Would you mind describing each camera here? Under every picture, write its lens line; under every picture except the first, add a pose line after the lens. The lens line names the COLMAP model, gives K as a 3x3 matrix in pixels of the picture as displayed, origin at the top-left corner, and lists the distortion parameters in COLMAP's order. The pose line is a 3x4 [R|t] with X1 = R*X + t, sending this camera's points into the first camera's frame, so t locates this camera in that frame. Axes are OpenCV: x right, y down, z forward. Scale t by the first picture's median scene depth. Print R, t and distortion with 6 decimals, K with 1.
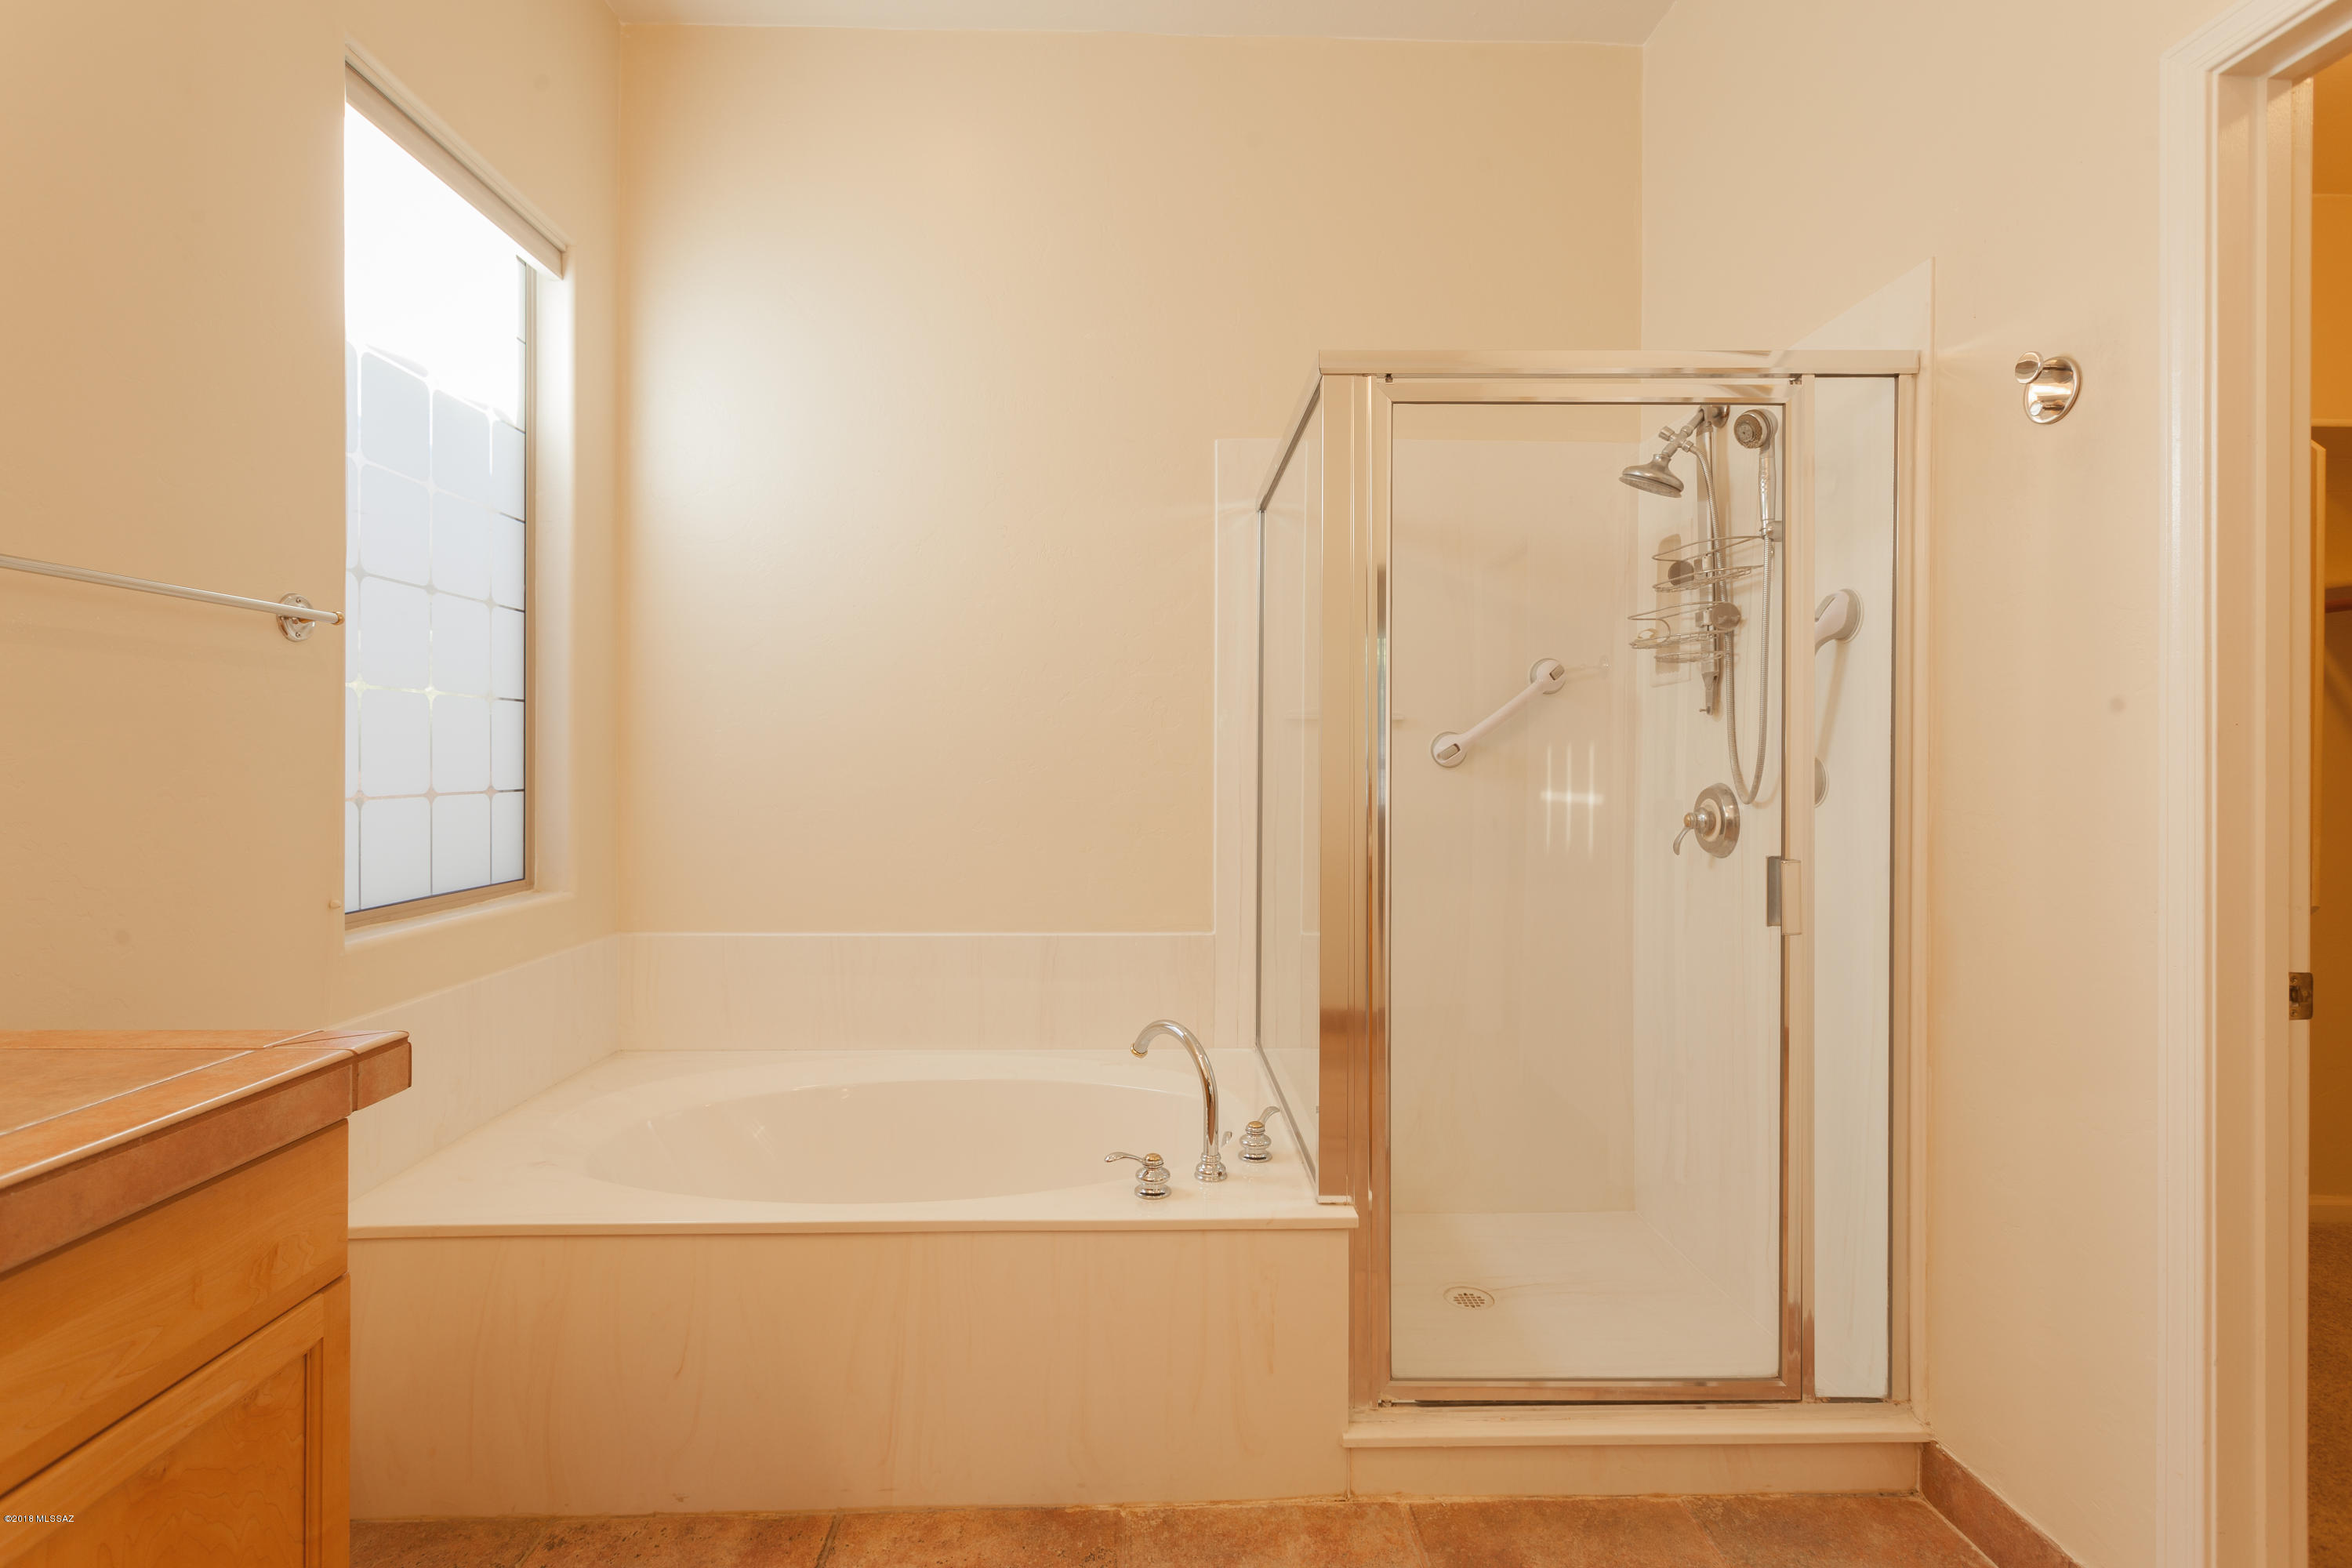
lens RADIAL K [[1114.9, 0, 1173.3], [0, 1114.9, 773.1], [0, 0, 1]] dist [-0.000553, -0.000035]
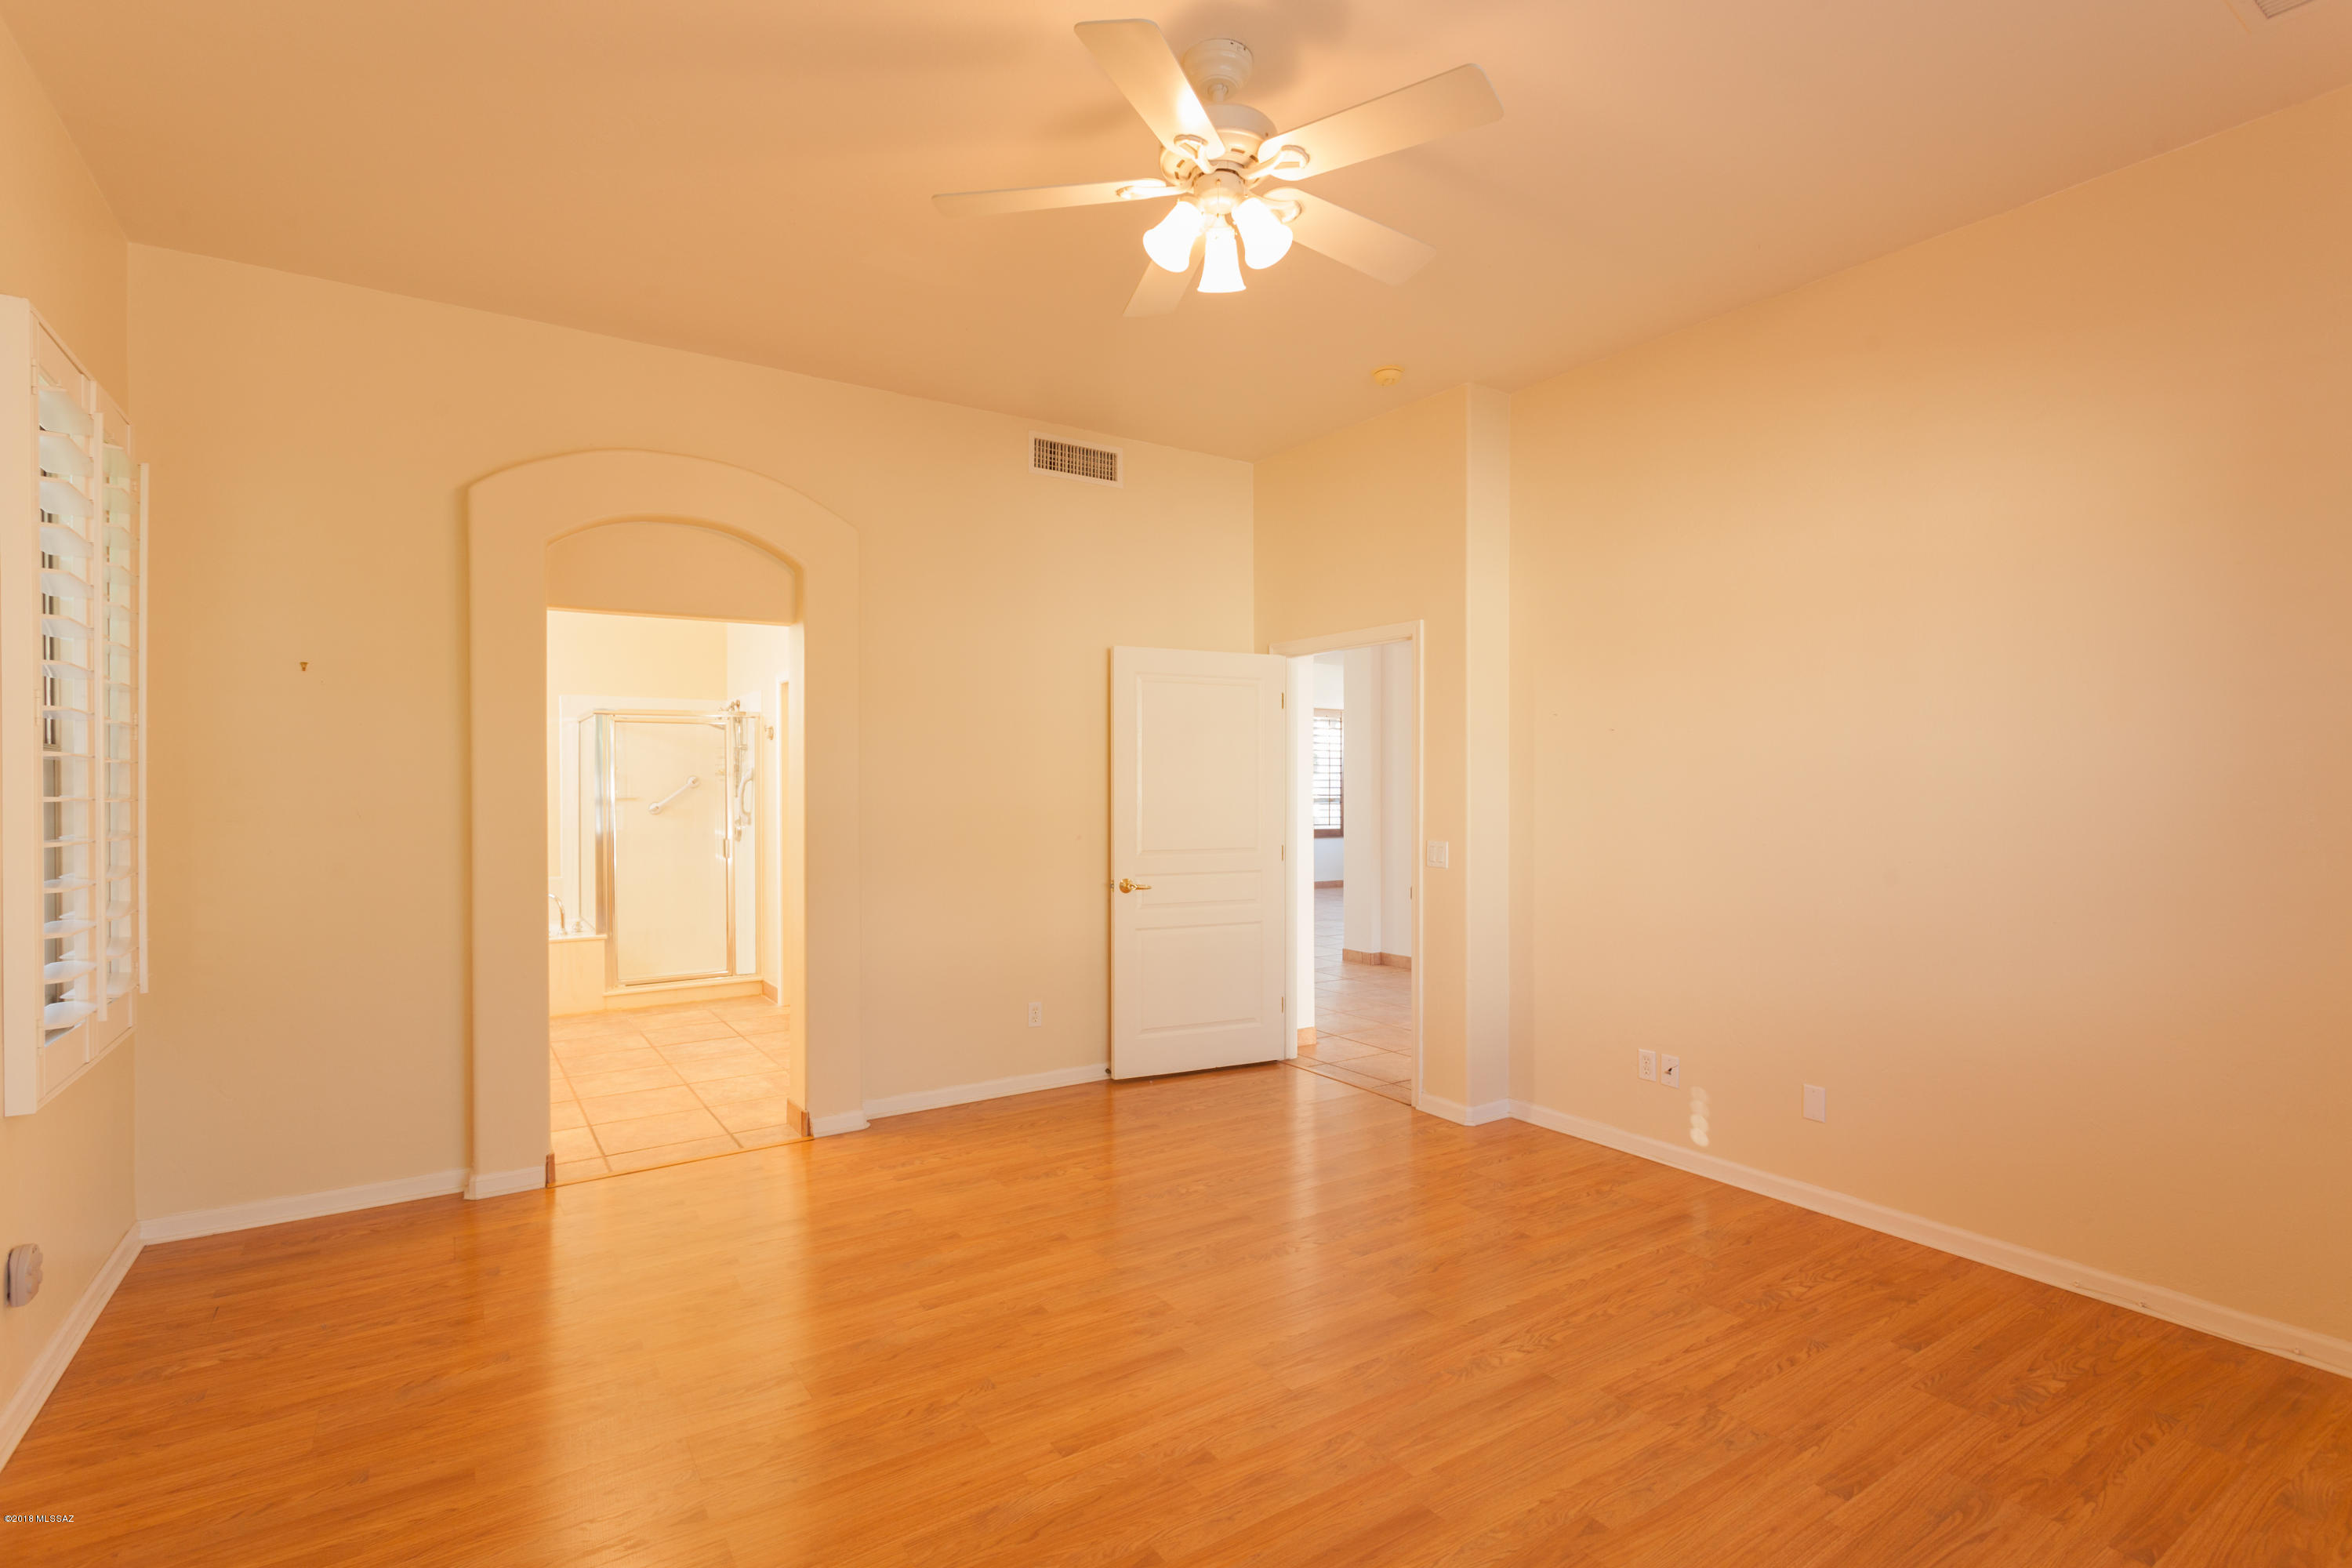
lens RADIAL K [[1114.9, 0, 1173.3], [0, 1114.9, 773.1], [0, 0, 1]] dist [-0.000553, -0.000035]
pose [[0.845322, -0.003812, 0.534243, -0.231929], [0.007987, 0.999953, -0.005504, -0.130289], [-0.534197, 0.008920, 0.845313, -3.225989]]
